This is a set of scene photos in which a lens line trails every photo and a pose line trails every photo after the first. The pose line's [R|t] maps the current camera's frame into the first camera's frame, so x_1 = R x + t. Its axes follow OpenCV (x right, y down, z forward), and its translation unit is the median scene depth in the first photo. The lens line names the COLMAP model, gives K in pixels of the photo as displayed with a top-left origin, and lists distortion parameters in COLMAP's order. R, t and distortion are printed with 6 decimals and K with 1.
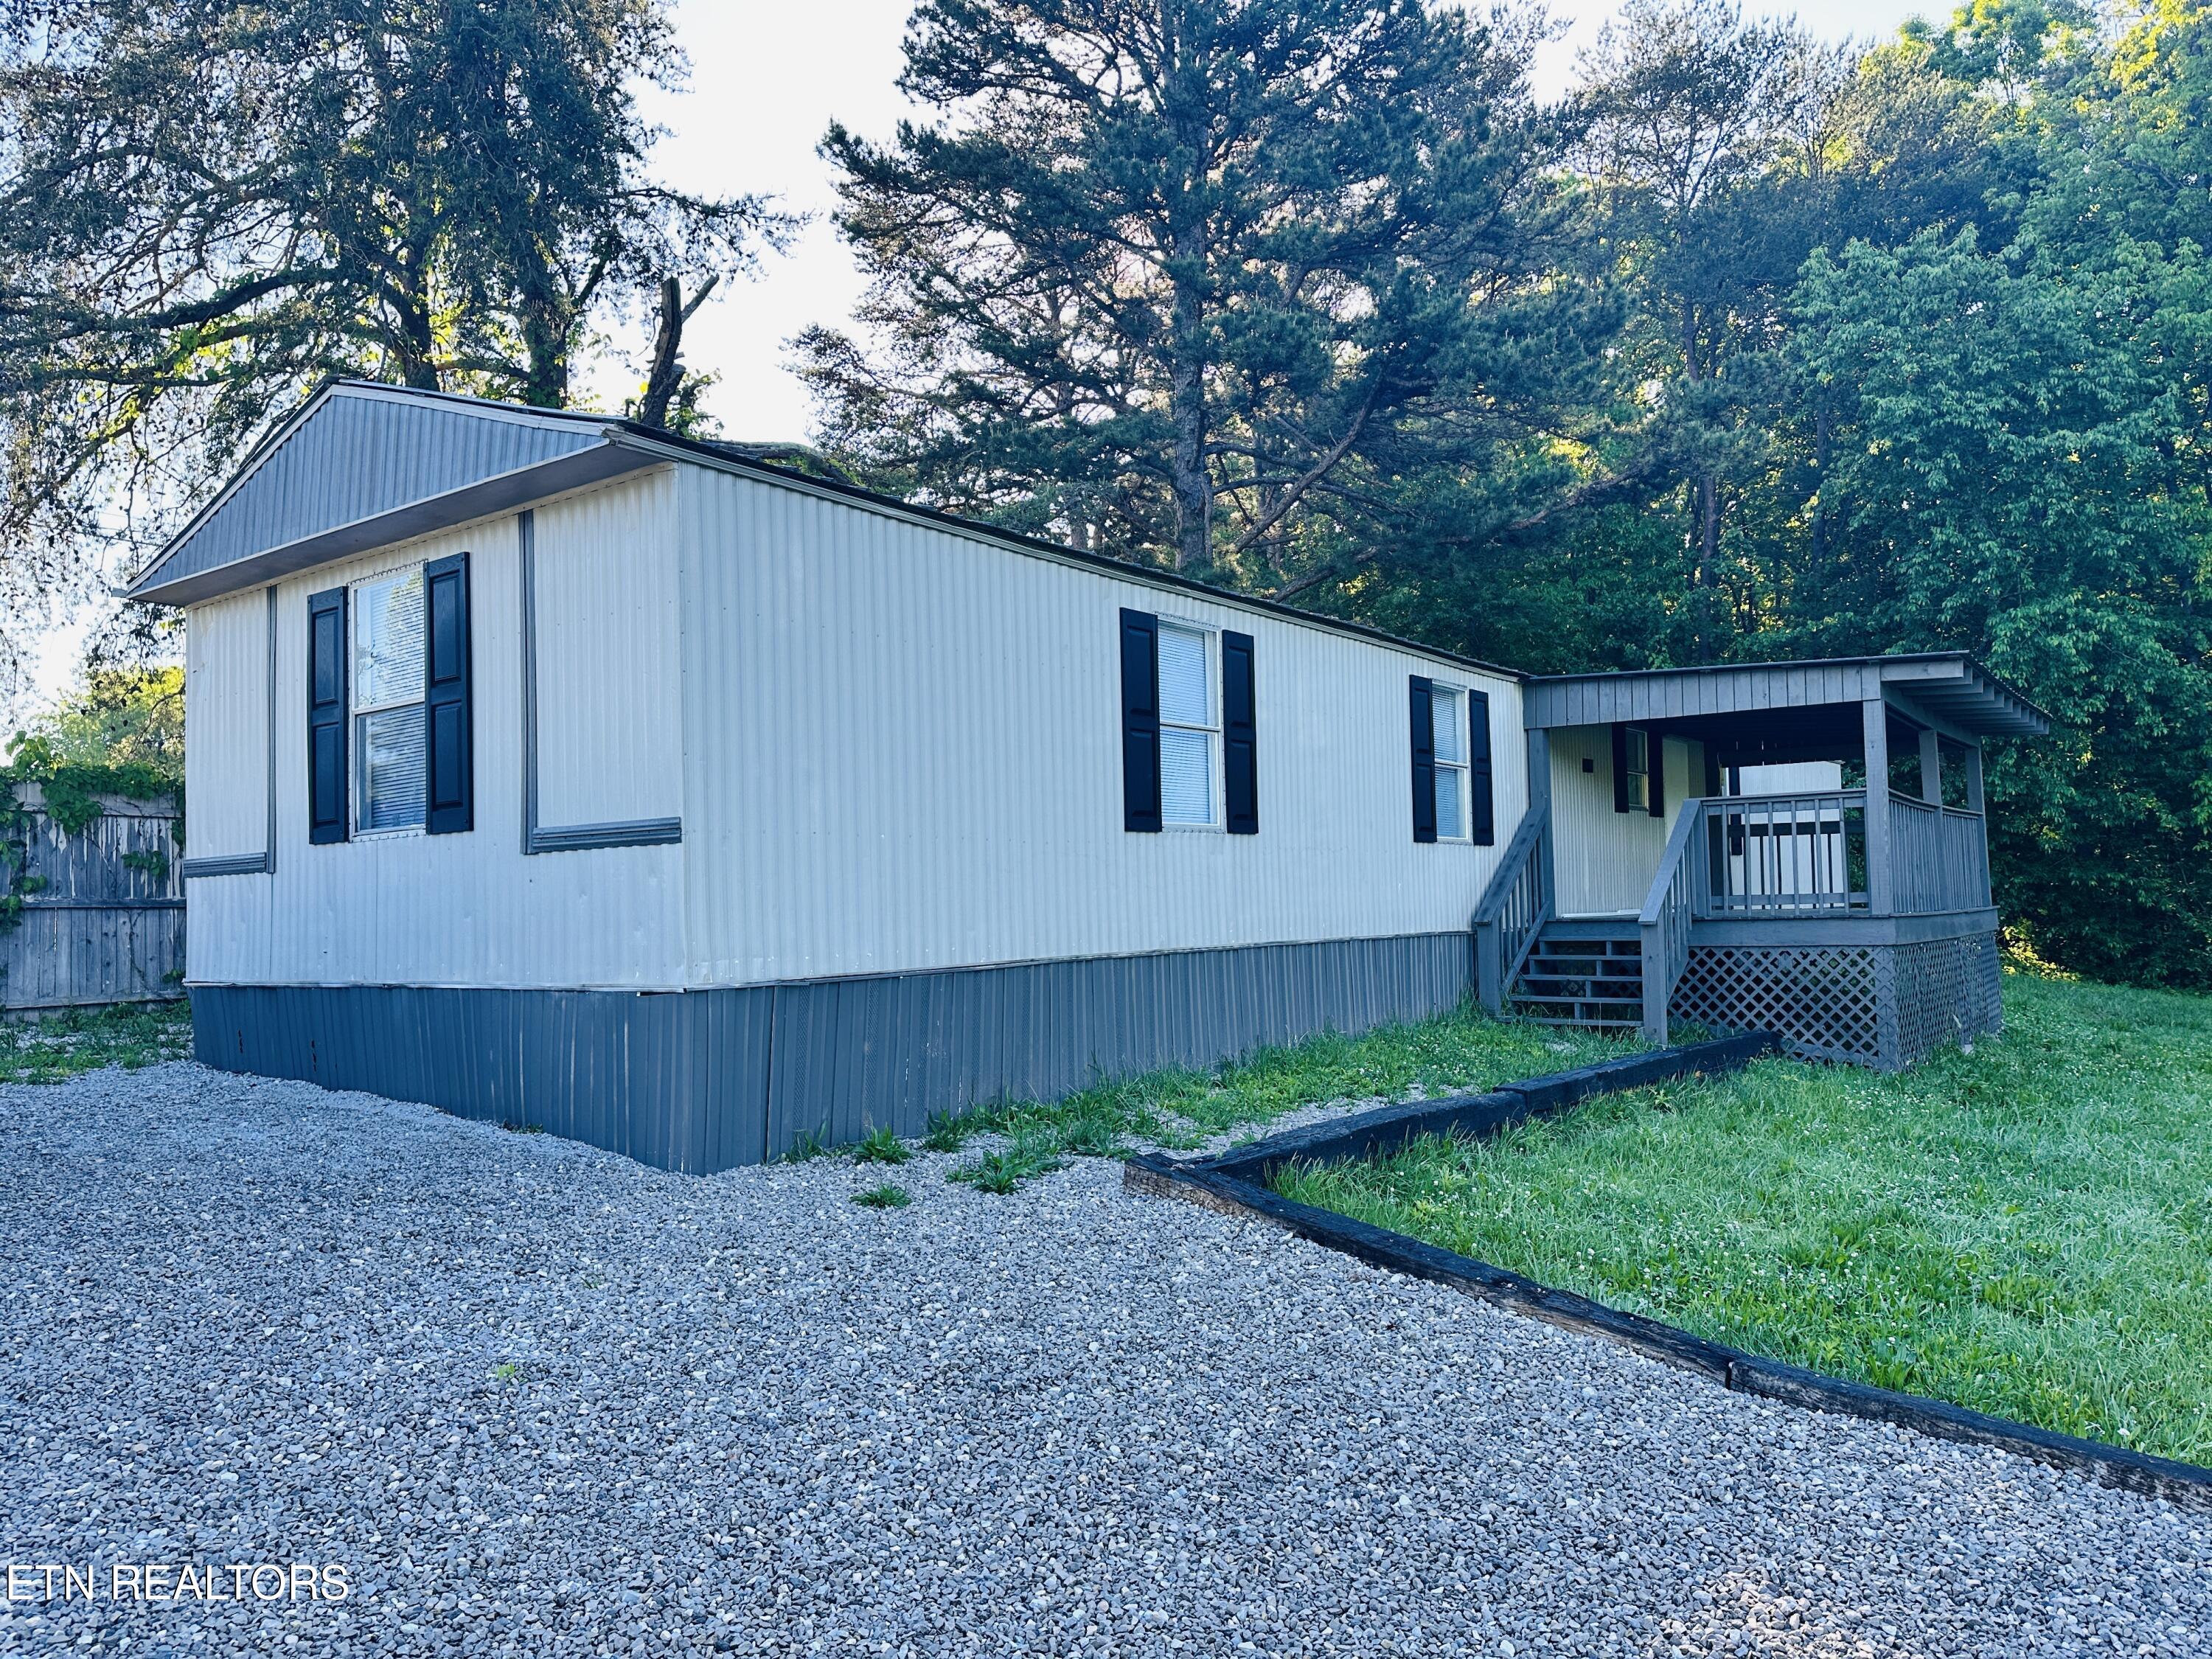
lens RADIAL K [[1530.0, 0, 1117.3], [0, 1530.0, 834.5], [0, 0, 1]] dist [0.067150, -0.081123]
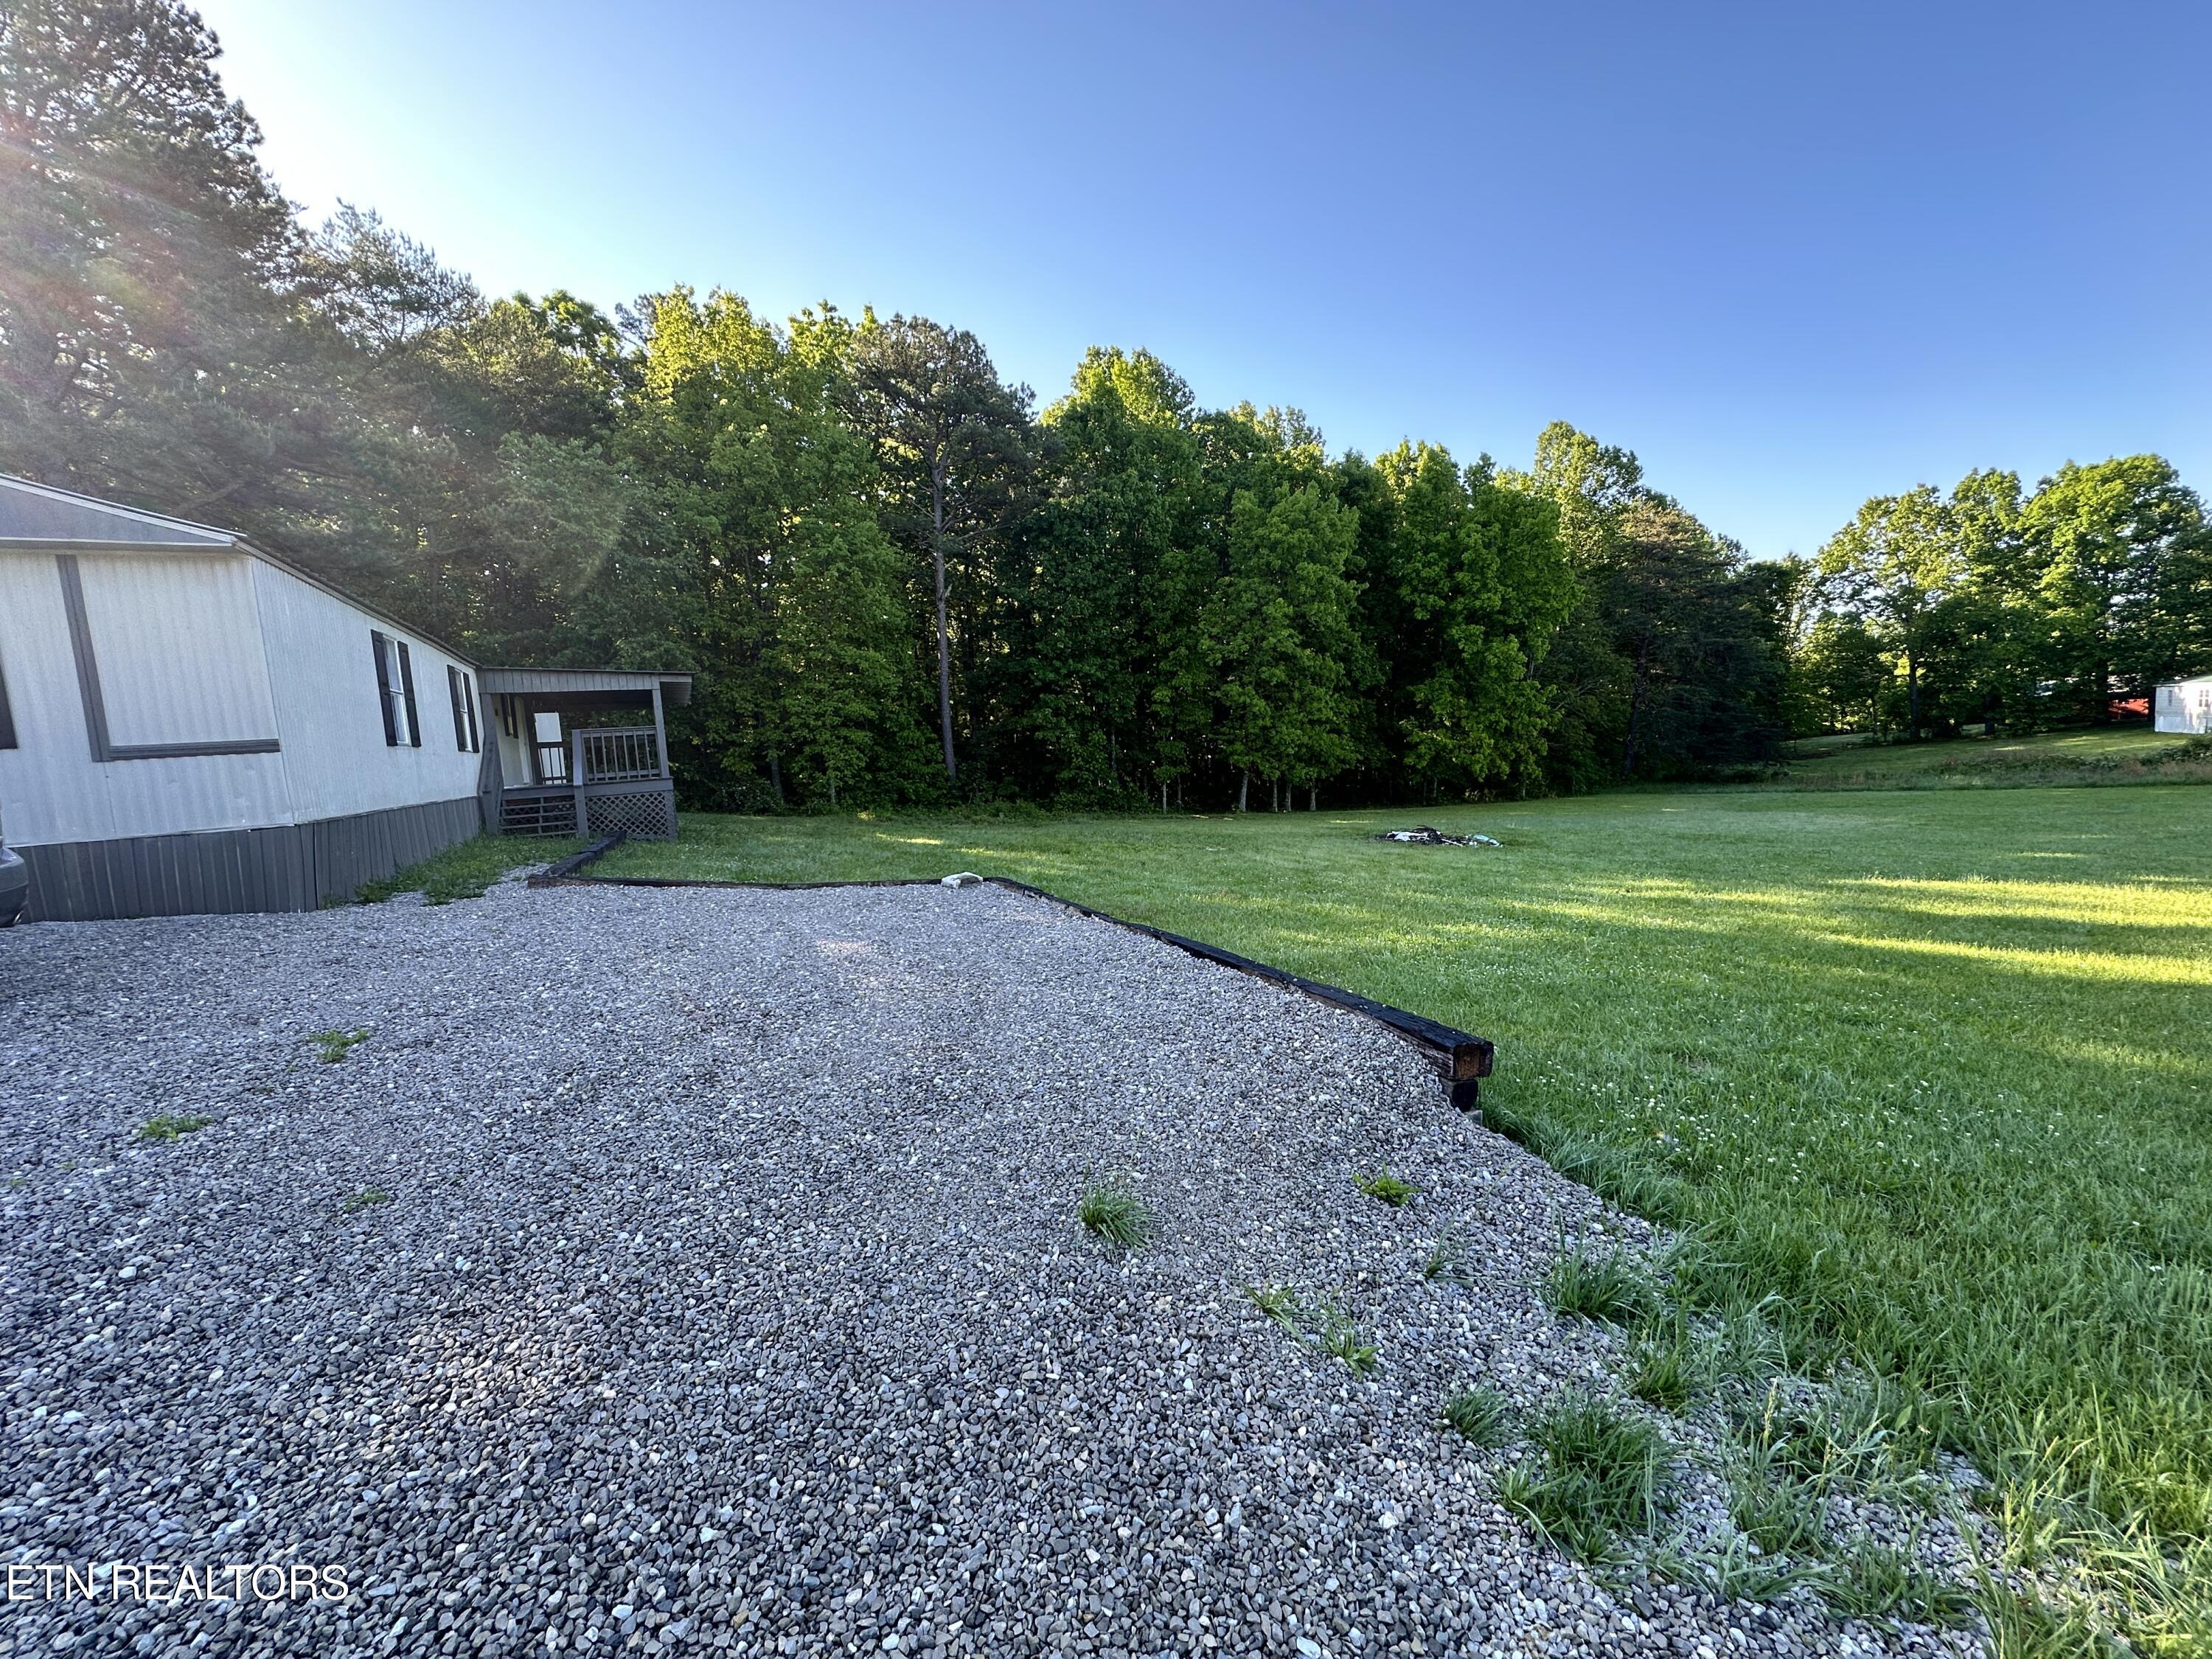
lens RADIAL K [[874.4, 0, 1120.3], [0, 874.4, 821.8], [0, 0, 1]] dist [-0.007354, 0.001887]
pose [[0.440746, -0.087781, 0.893330, -0.468781], [0.013510, 0.995743, 0.091179, 0.004424], [-0.897530, -0.028118, 0.440055, -0.281320]]
